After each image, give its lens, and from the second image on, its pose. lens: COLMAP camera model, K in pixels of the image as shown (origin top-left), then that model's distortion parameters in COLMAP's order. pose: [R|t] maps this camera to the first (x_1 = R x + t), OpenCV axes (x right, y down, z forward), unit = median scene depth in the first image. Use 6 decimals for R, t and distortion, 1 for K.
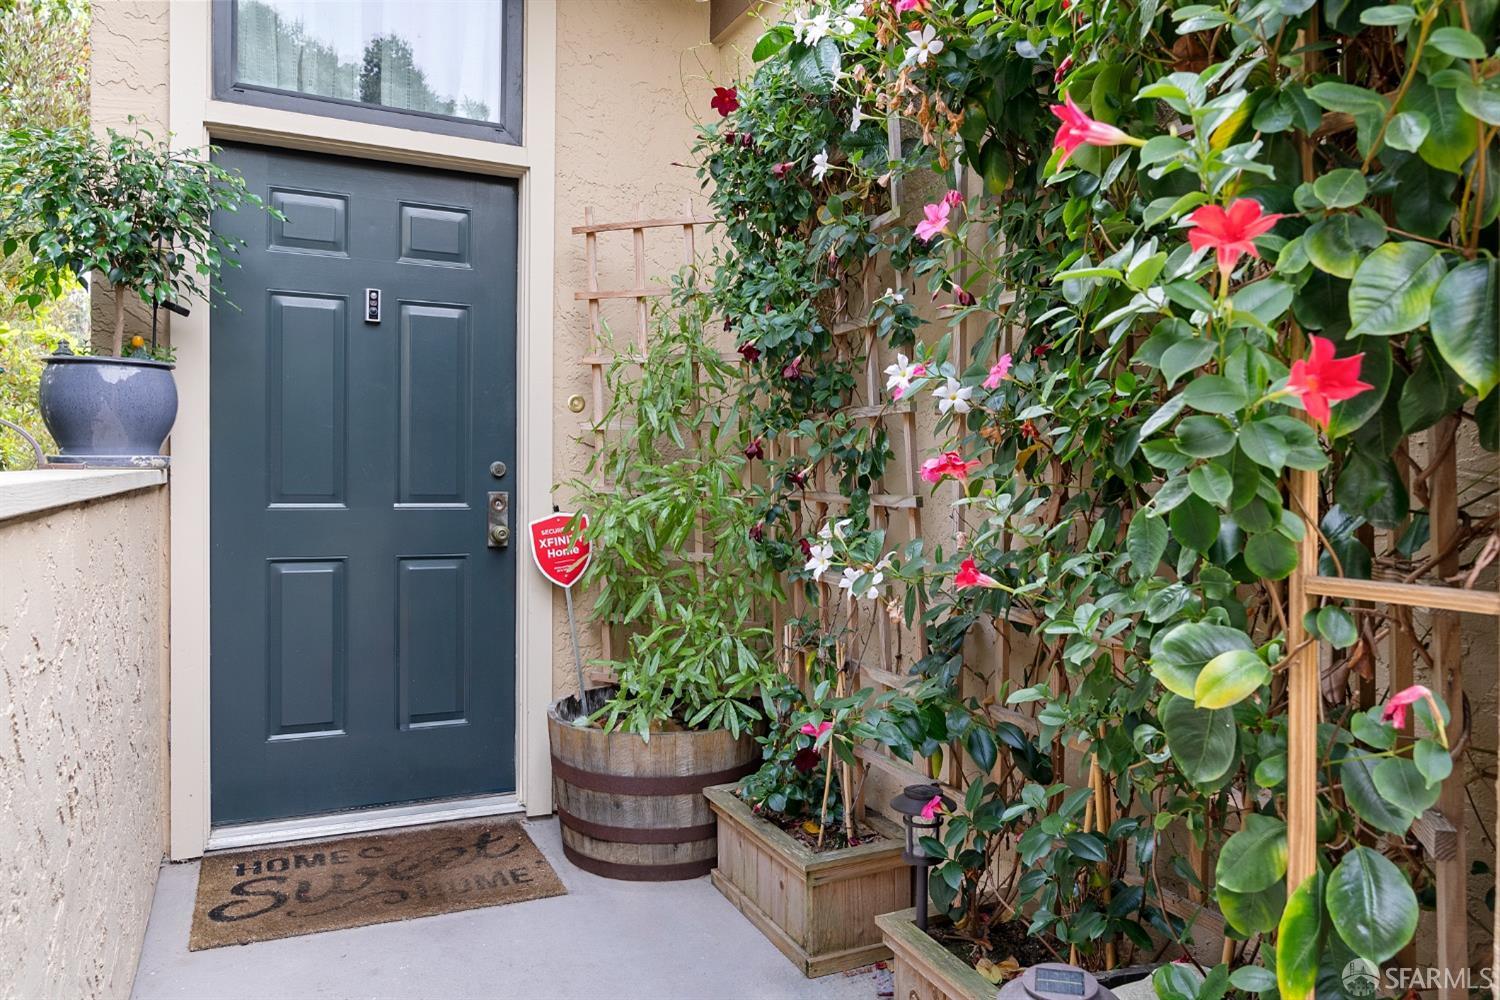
lens RADIAL K [[1039.1, 0, 750.0], [0, 1039.1, 500.0], [0, 0, 1]] dist [-0.007855, -0.001041]
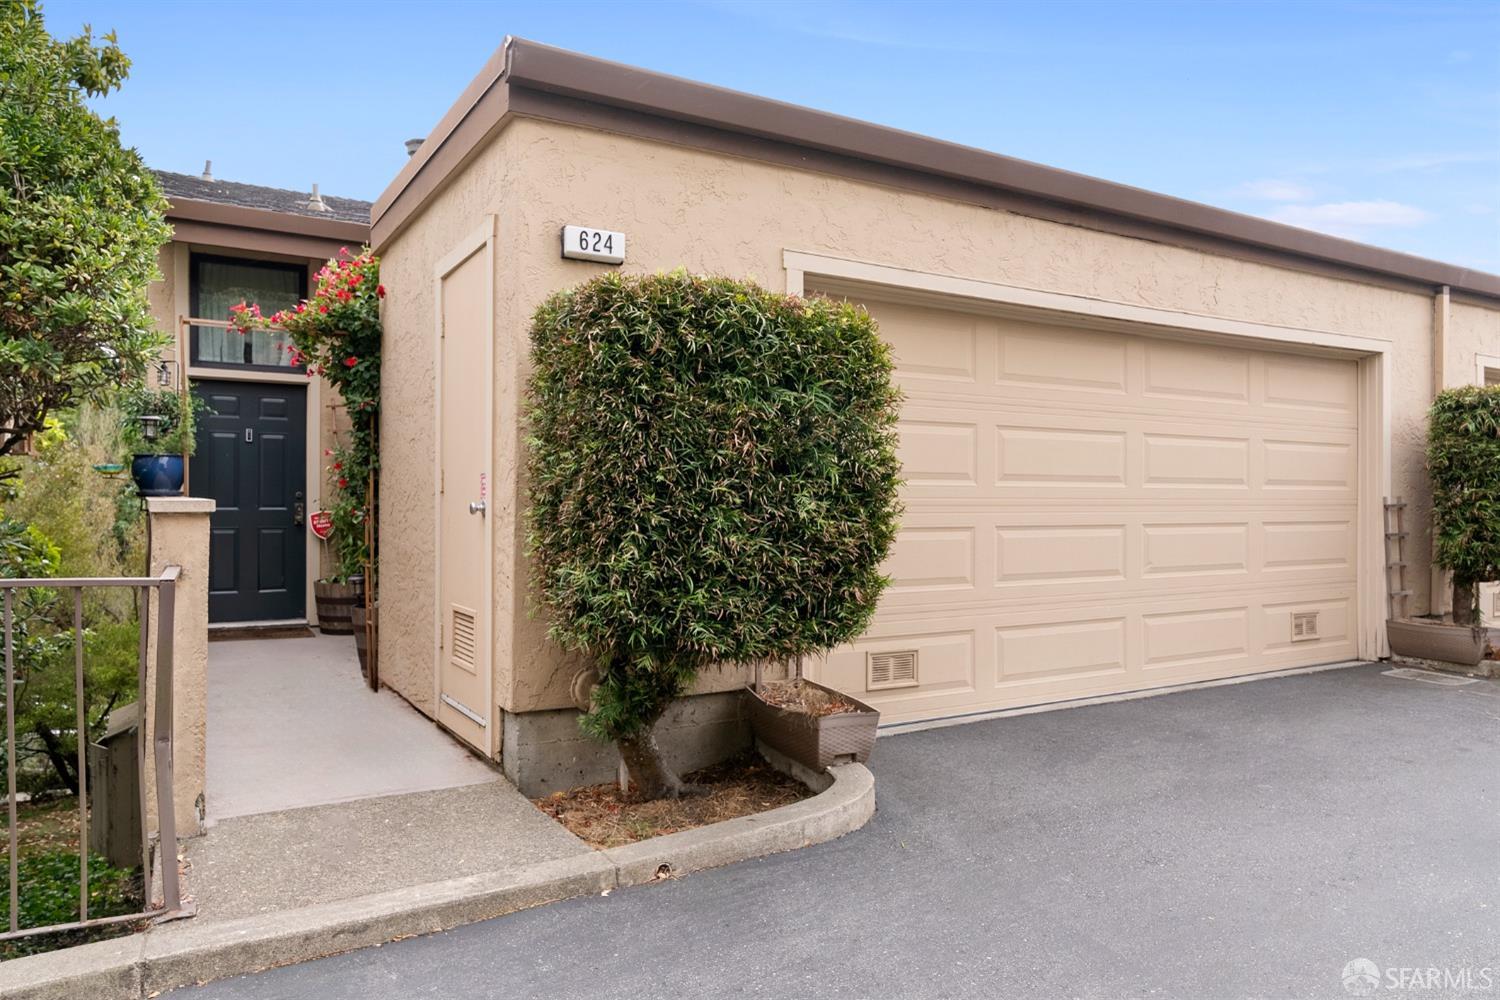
lens RADIAL K [[1008.8, 0, 752.9], [0, 1008.8, 507.9], [0, 0, 1]] dist [-0.004209, -0.001657]
pose [[0.995674, -0.008069, 0.092566, 0.782497], [0.009665, 0.999812, -0.016807, 0.067228], [-0.092413, 0.017629, 0.995565, -1.939250]]
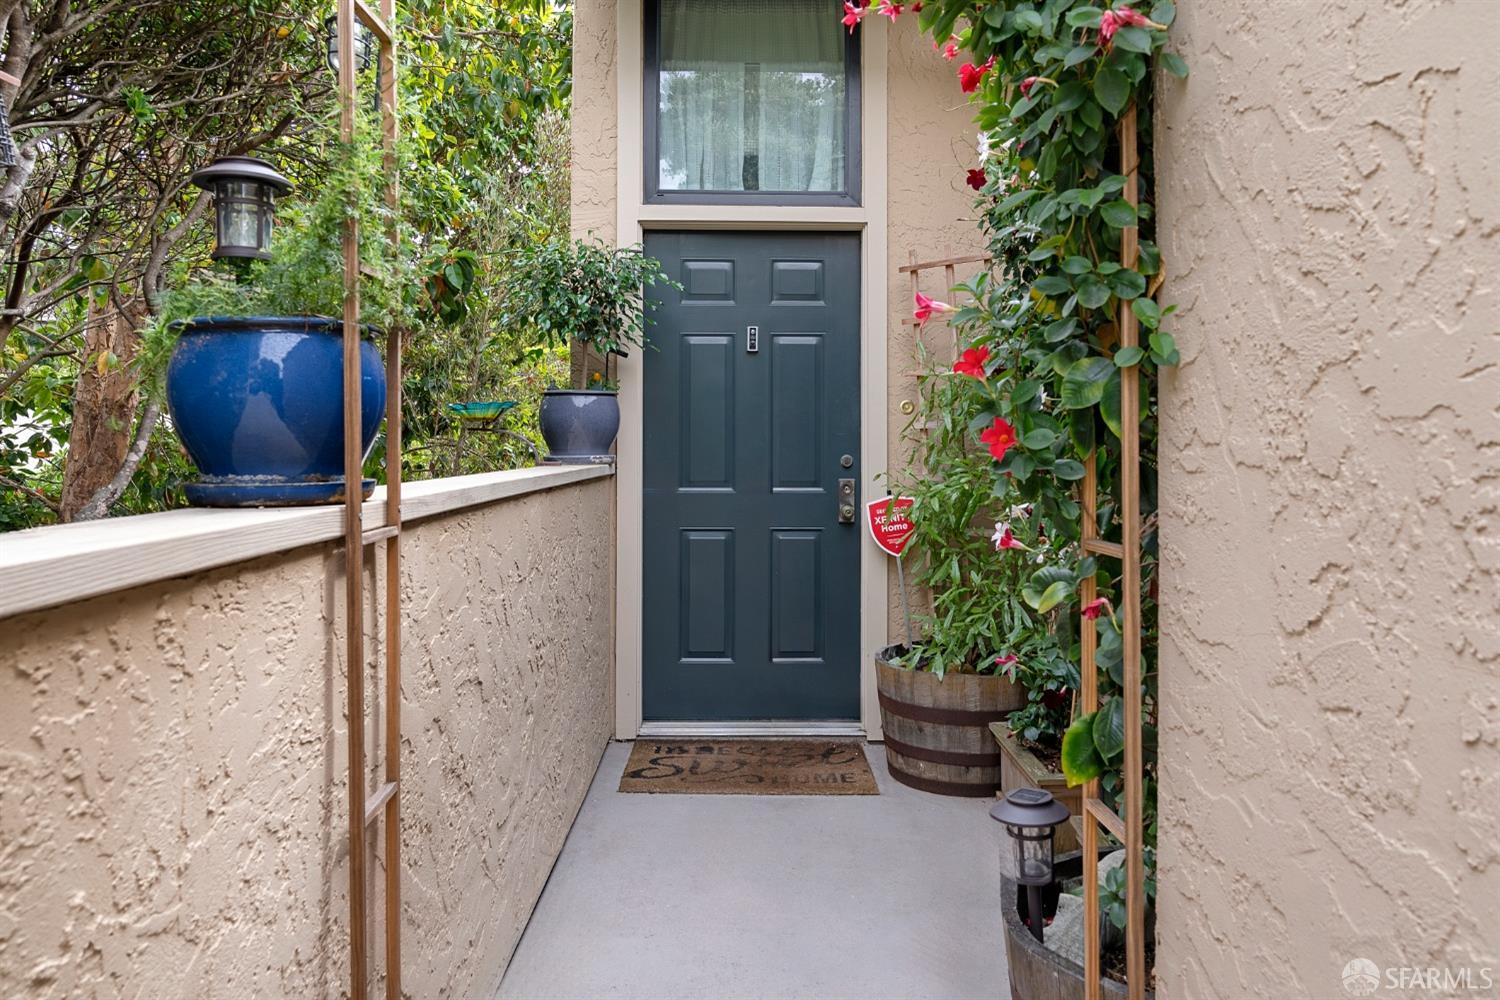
lens RADIAL K [[1074.1, 0, 751.5], [0, 1074.1, 442.2], [0, 0, 1]] dist [-0.003378, -0.000639]
pose [[0.906787, -0.013603, -0.421369, 0.236227], [-0.000964, 0.999410, -0.034338, -0.008696], [0.421588, 0.031544, 0.906239, -0.269640]]
